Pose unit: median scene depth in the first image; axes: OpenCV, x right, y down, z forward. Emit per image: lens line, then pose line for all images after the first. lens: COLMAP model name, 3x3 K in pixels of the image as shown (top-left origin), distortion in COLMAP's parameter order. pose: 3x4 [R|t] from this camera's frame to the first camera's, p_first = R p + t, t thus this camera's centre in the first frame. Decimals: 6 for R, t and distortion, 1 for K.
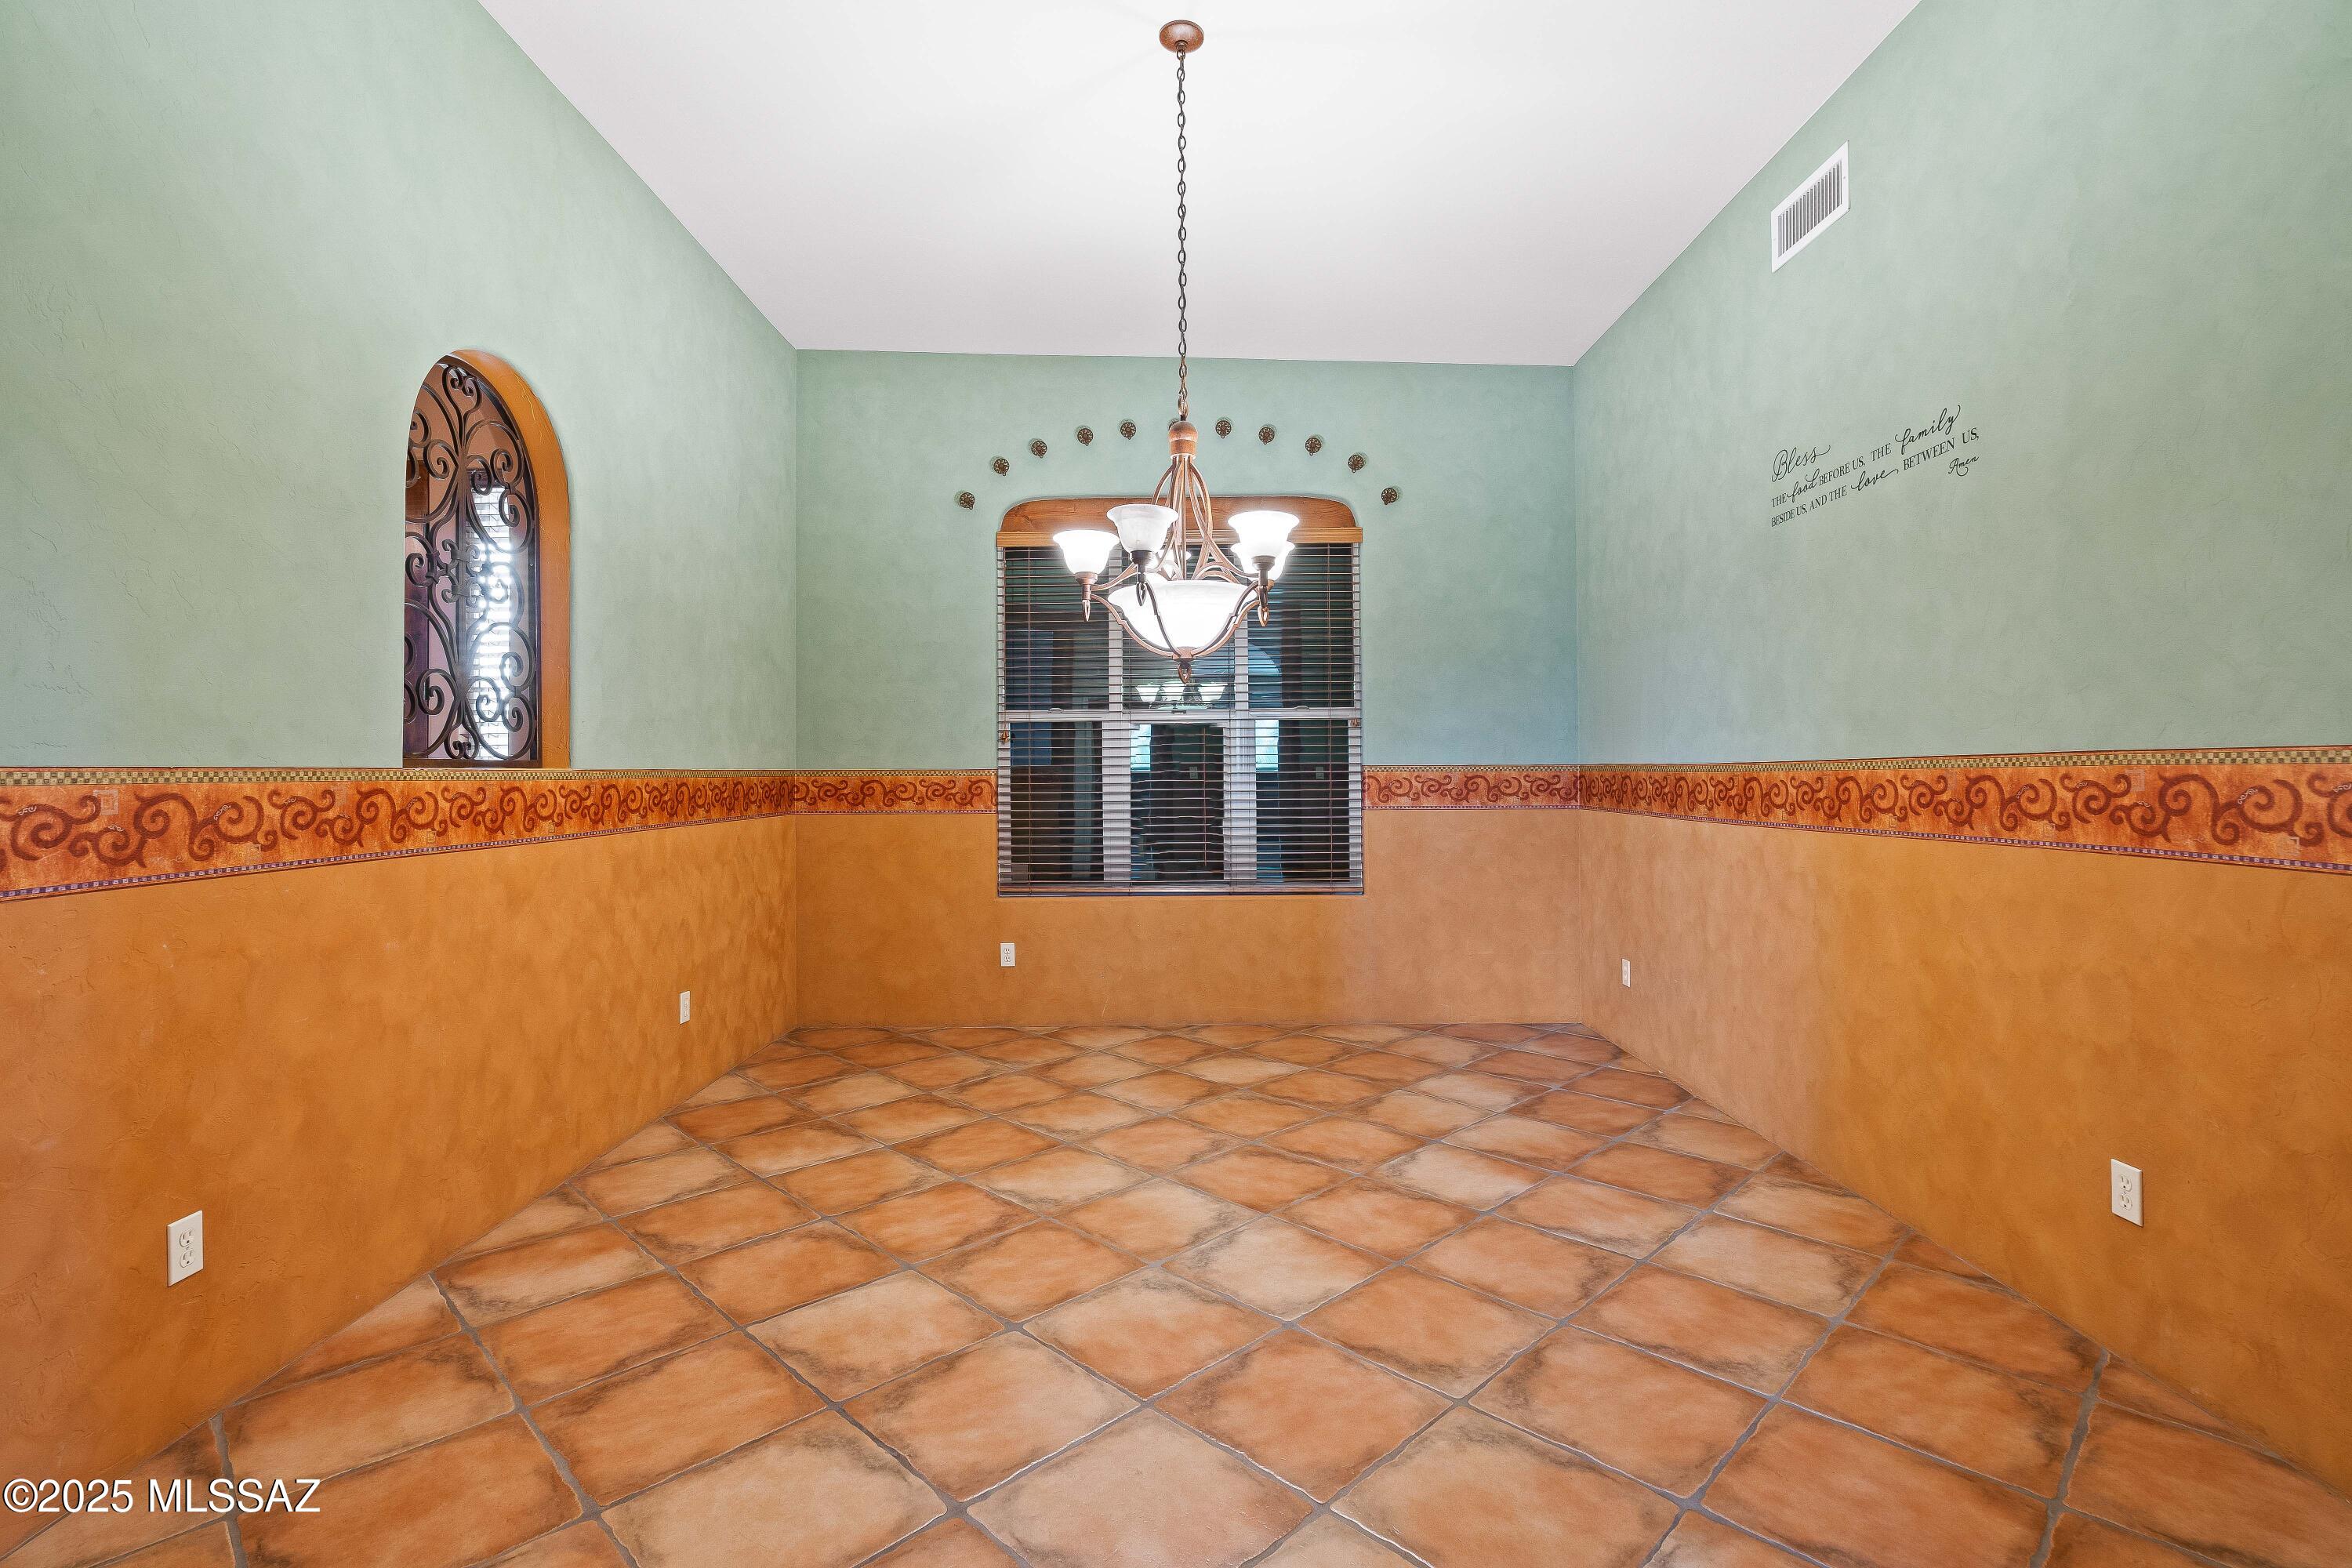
lens RADIAL K [[1070.6, 0, 1177.8], [0, 1070.6, 768.6], [0, 0, 1]] dist [-0.007094, 0.003579]
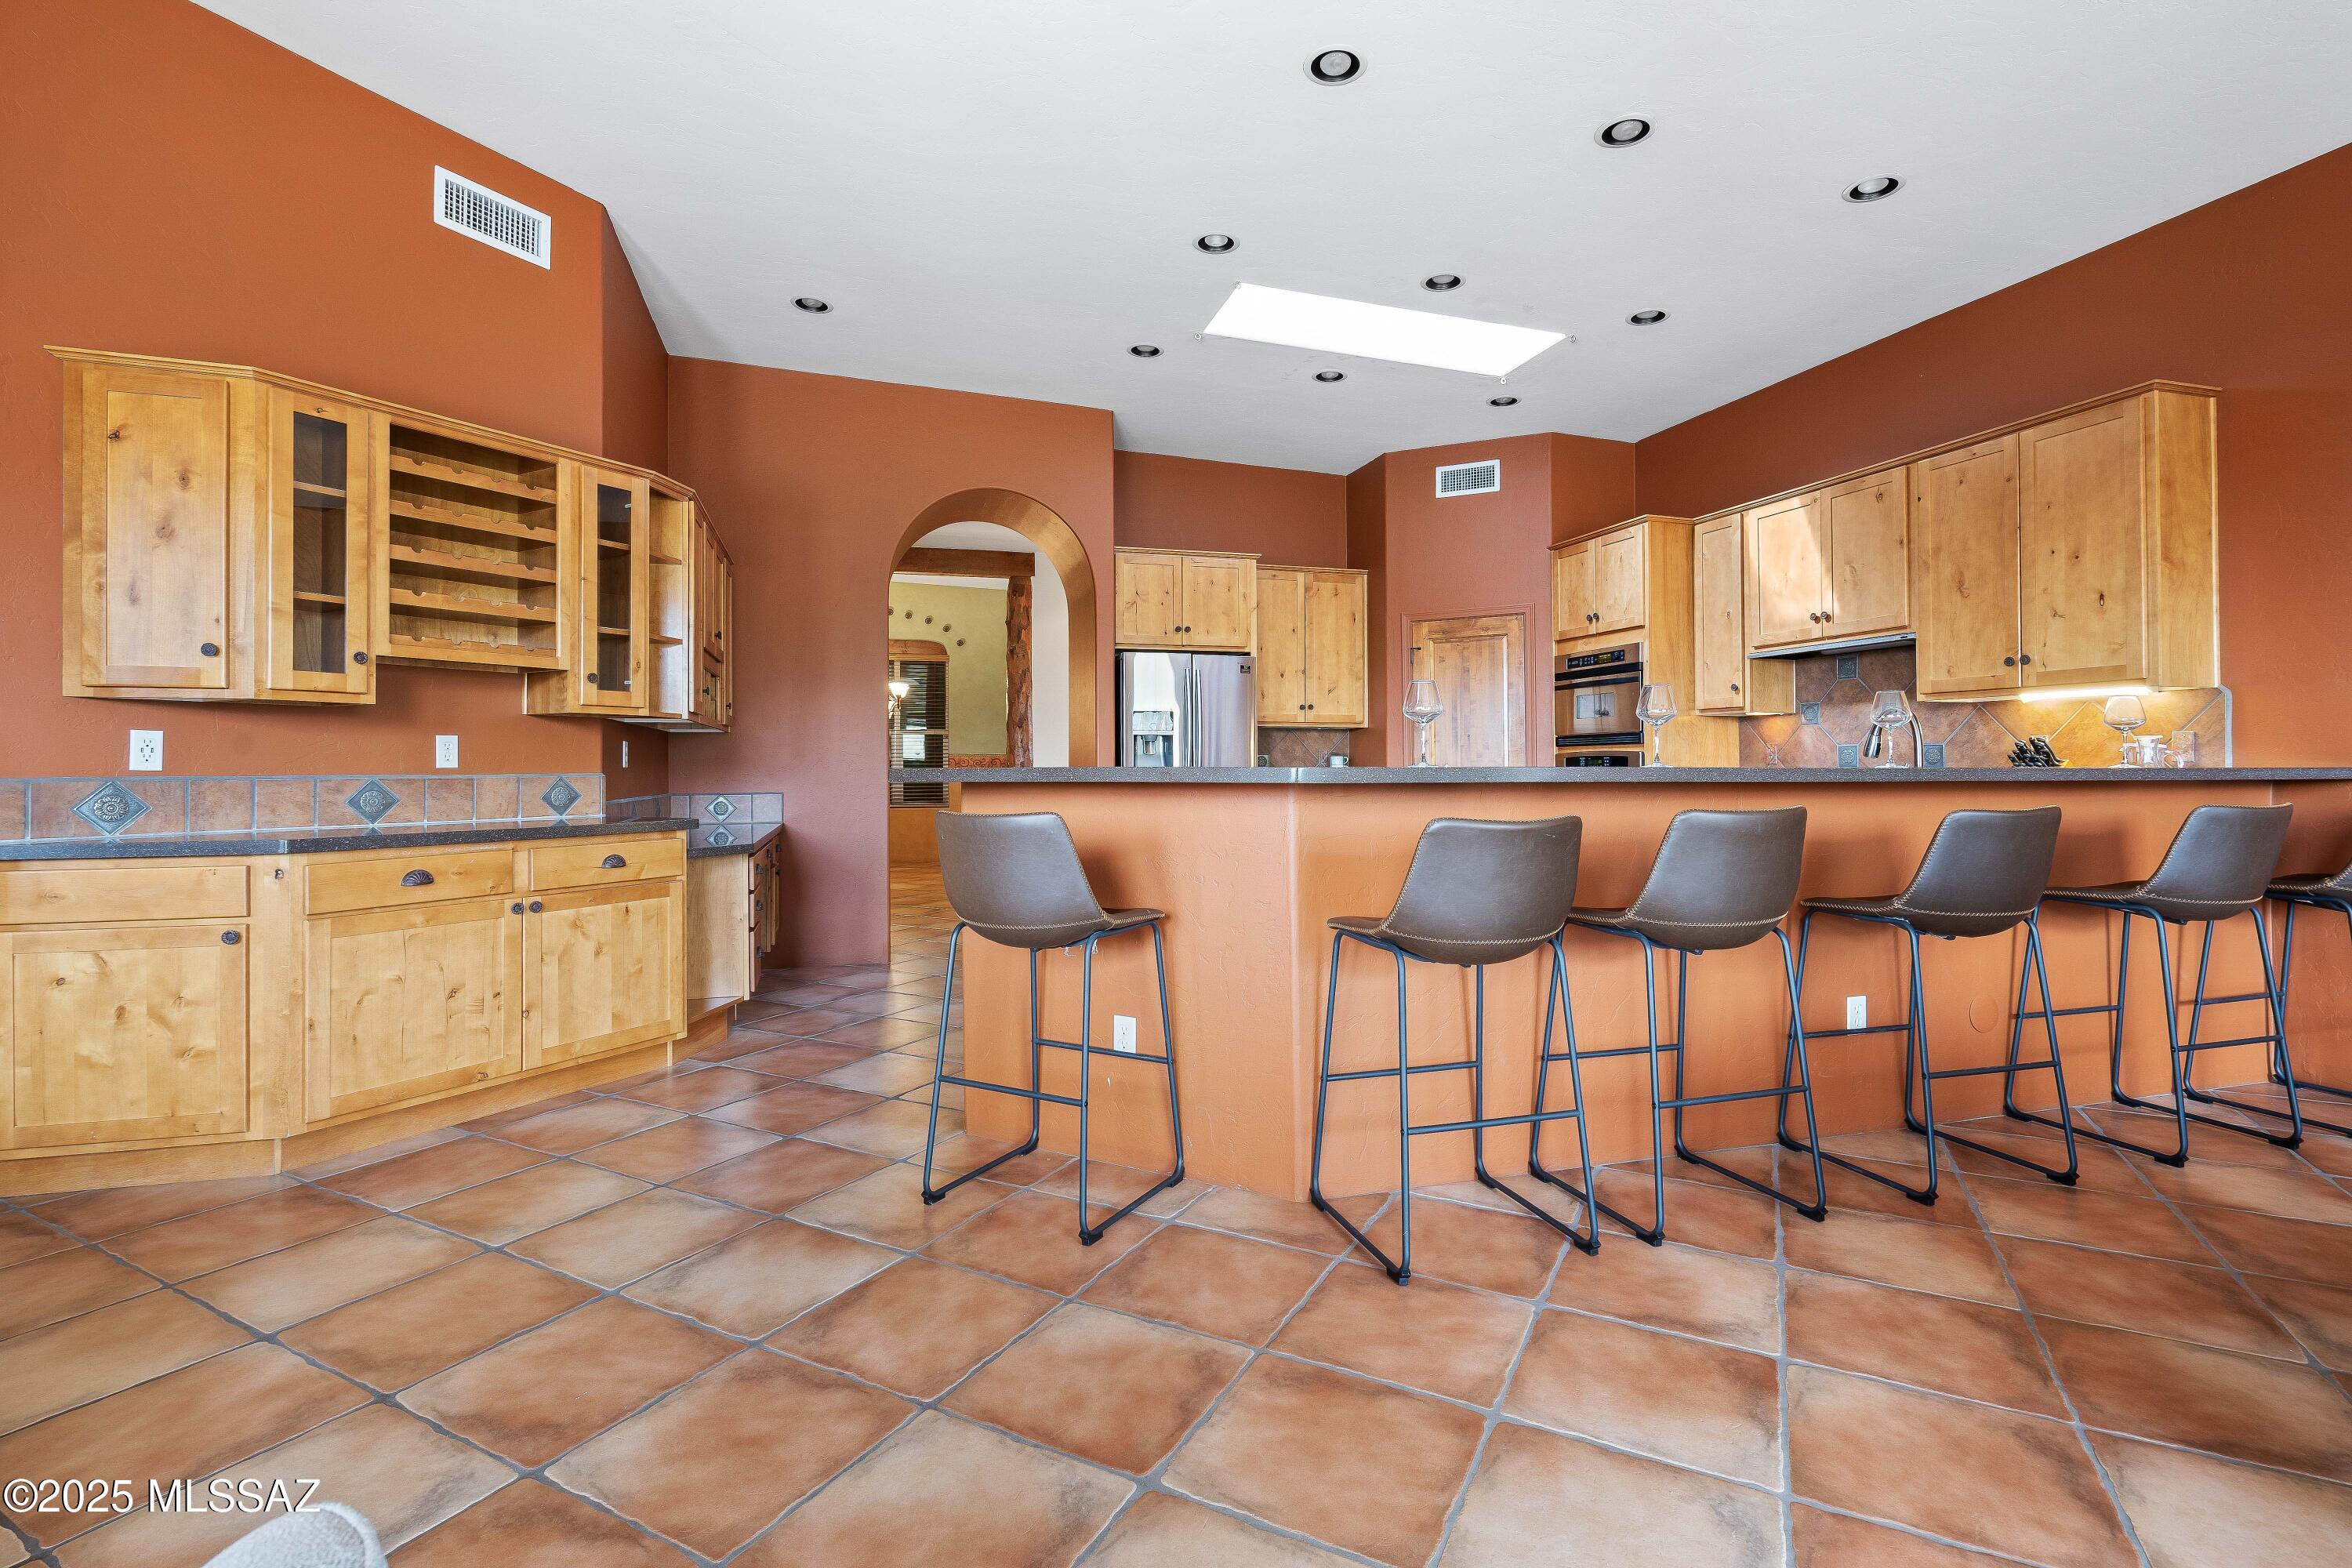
lens RADIAL K [[1070.6, 0, 1161.1], [0, 1070.6, 765.2], [0, 0, 1]] dist [-0.007094, 0.003579]
pose [[0.959193, 0.001423, 0.282750, -0.051621], [0.003328, 0.999861, -0.016322, 0.063243], [-0.282734, 0.016597, 0.959055, -1.446821]]
